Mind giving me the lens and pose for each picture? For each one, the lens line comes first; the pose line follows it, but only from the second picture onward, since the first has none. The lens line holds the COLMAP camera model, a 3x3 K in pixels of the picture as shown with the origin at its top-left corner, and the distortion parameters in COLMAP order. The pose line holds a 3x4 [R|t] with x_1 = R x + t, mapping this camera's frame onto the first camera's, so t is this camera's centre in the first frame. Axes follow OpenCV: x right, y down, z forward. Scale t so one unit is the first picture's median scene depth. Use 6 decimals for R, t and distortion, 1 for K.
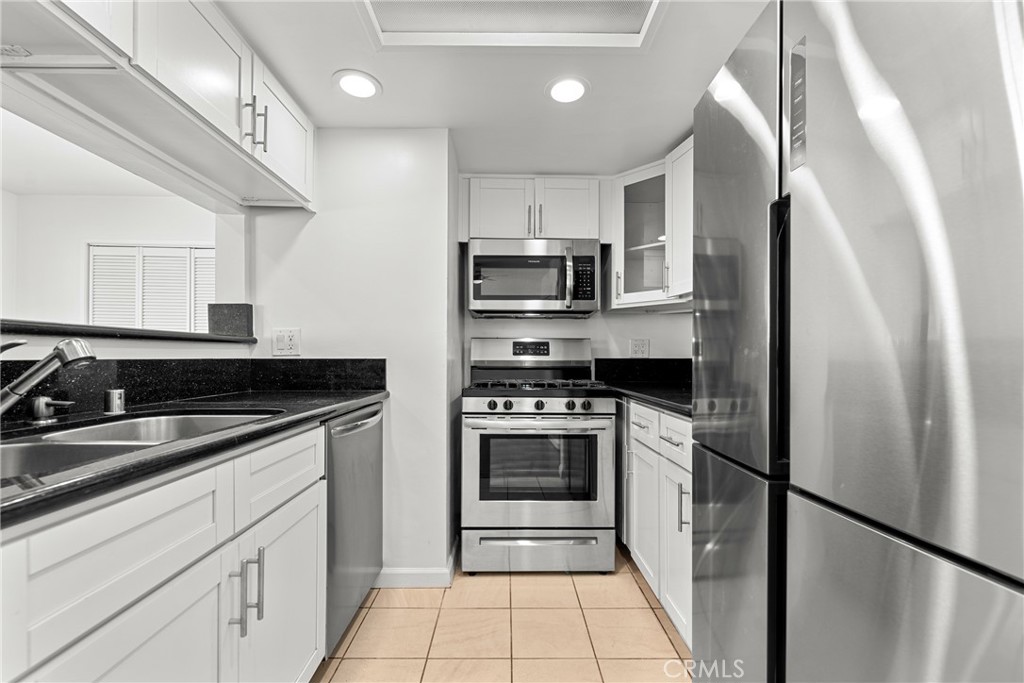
lens RADIAL K [[421.4, 0, 508.9], [0, 421.4, 361.1], [0, 0, 1]] dist [0.007661, -0.003265]
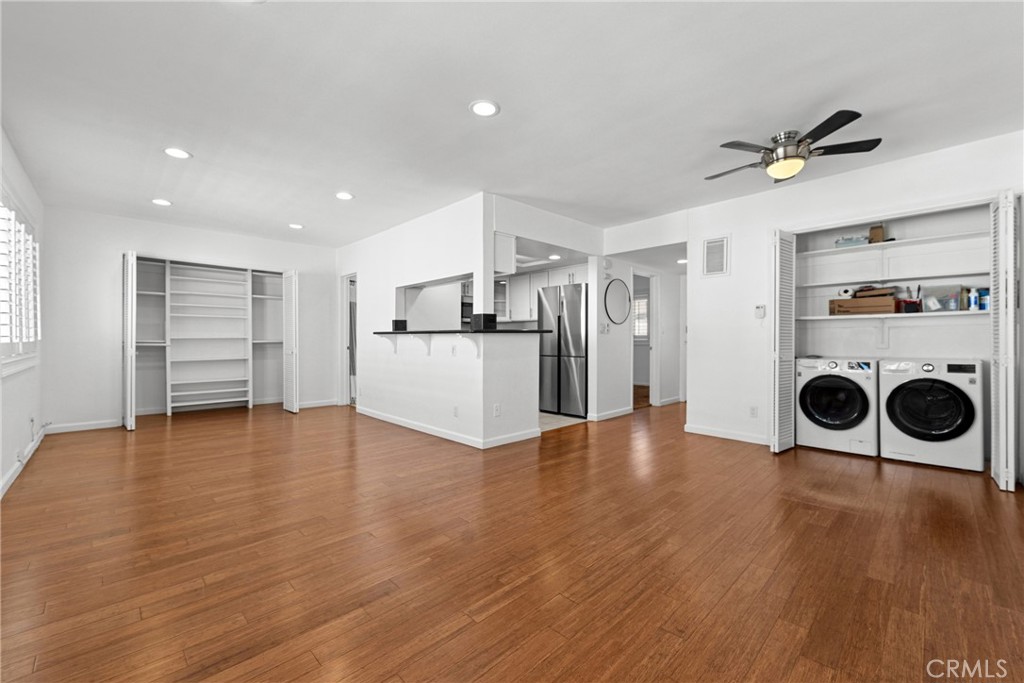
lens RADIAL K [[421.4, 0, 505.5], [0, 421.4, 340.3], [0, 0, 1]] dist [0.007661, -0.003265]
pose [[0.733604, -0.013273, 0.679447, -1.919504], [0.014097, 0.999891, 0.004312, 0.000803], [-0.679431, 0.006415, 0.733712, -1.414151]]
